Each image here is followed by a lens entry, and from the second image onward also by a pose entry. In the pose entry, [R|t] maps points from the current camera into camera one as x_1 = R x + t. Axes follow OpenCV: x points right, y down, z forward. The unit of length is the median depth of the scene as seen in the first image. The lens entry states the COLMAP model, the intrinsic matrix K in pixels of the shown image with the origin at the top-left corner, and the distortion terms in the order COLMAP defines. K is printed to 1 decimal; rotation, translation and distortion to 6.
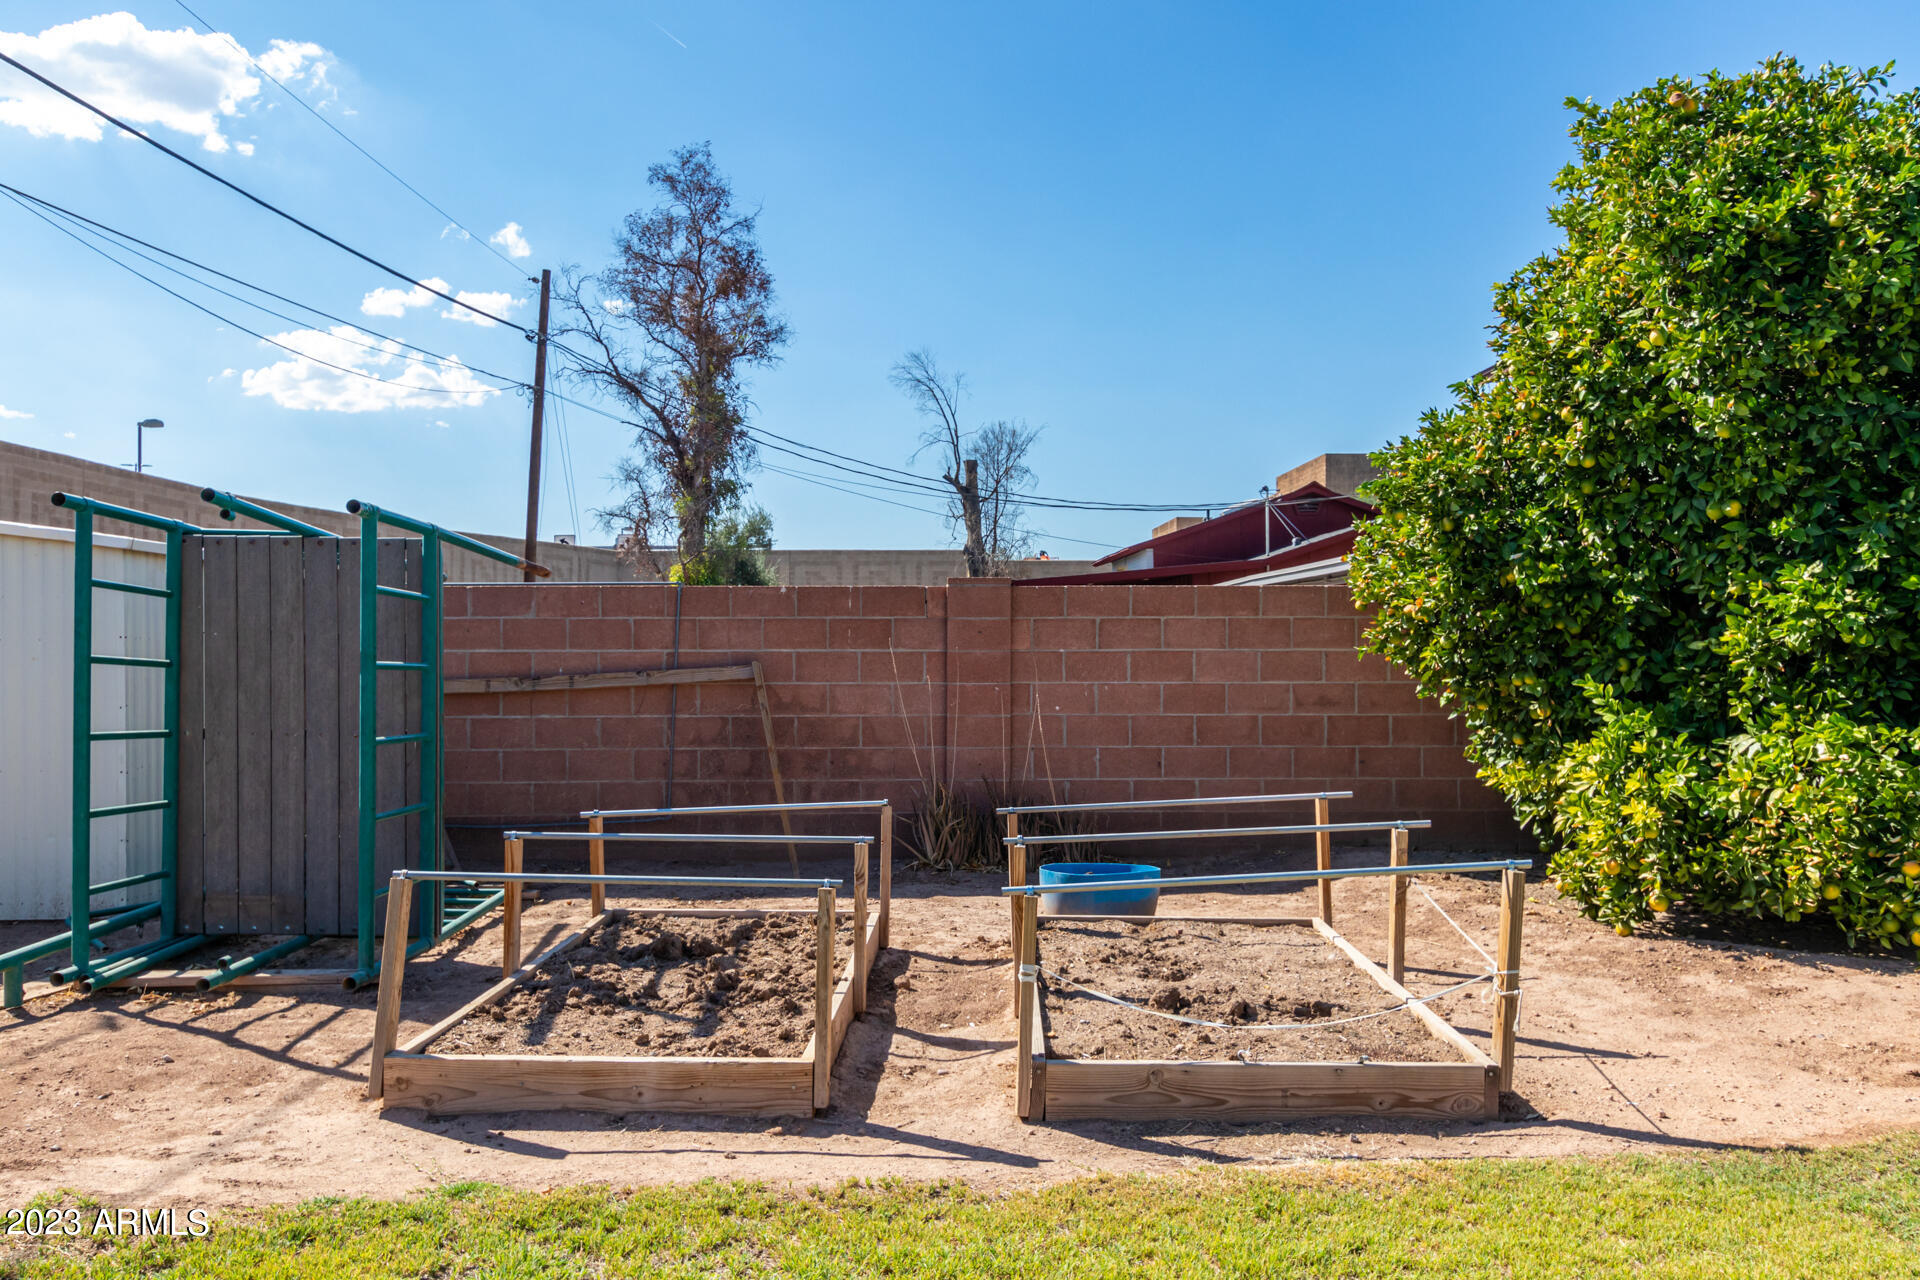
lens RADIAL K [[1555.8, 0, 957.7], [0, 1555.8, 638.8], [0, 0, 1]] dist [-0.007616, -0.001263]
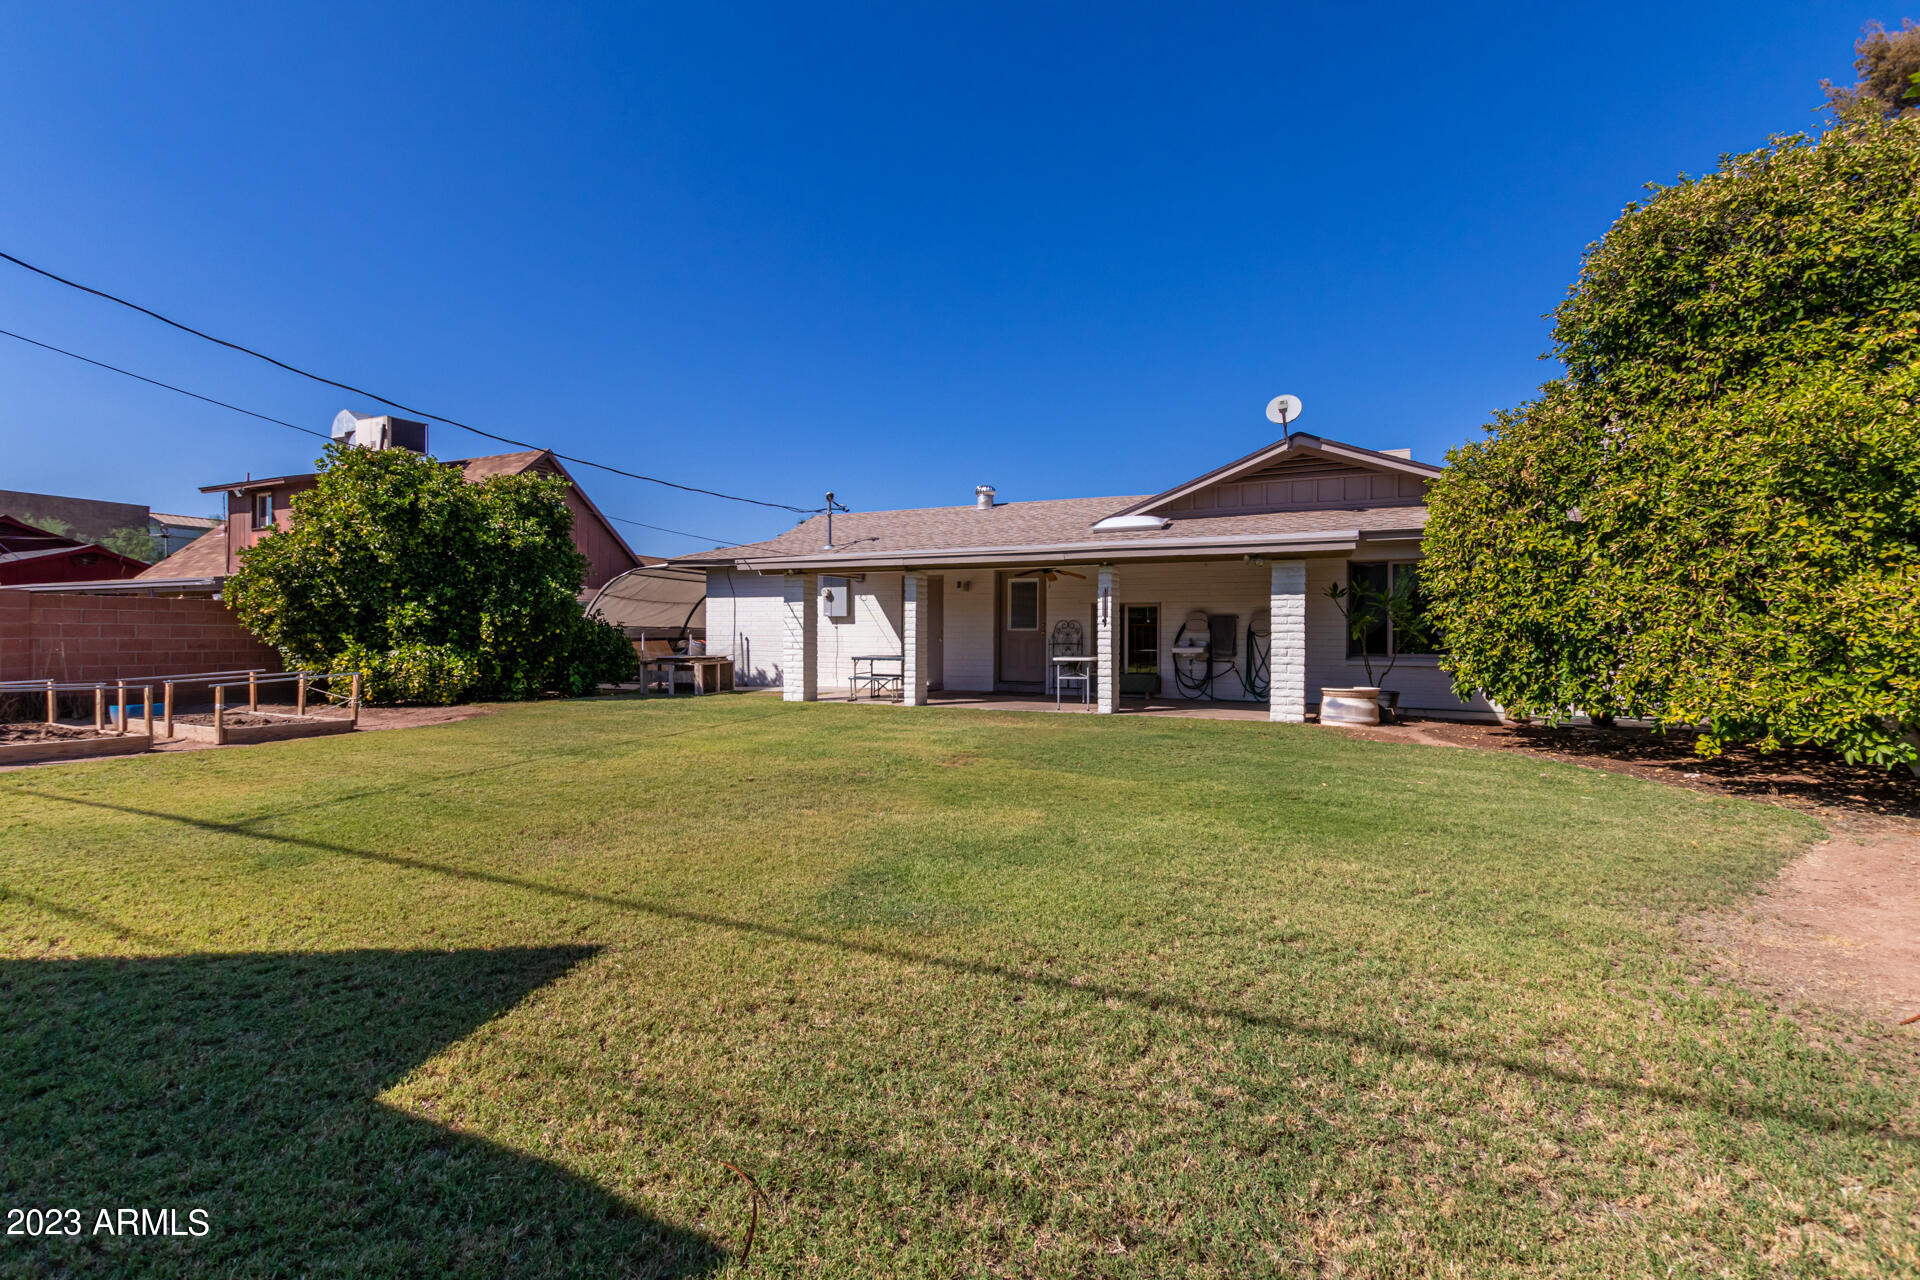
lens RADIAL K [[882.3, 0, 958.3], [0, 882.3, 635.1], [0, 0, 1]] dist [0.007127, -0.003689]
pose [[0.444258, 0.005072, 0.895885, -0.689854], [-0.010630, 0.999943, -0.000389, 0.014909], [-0.895836, -0.009350, 0.444286, -0.991218]]
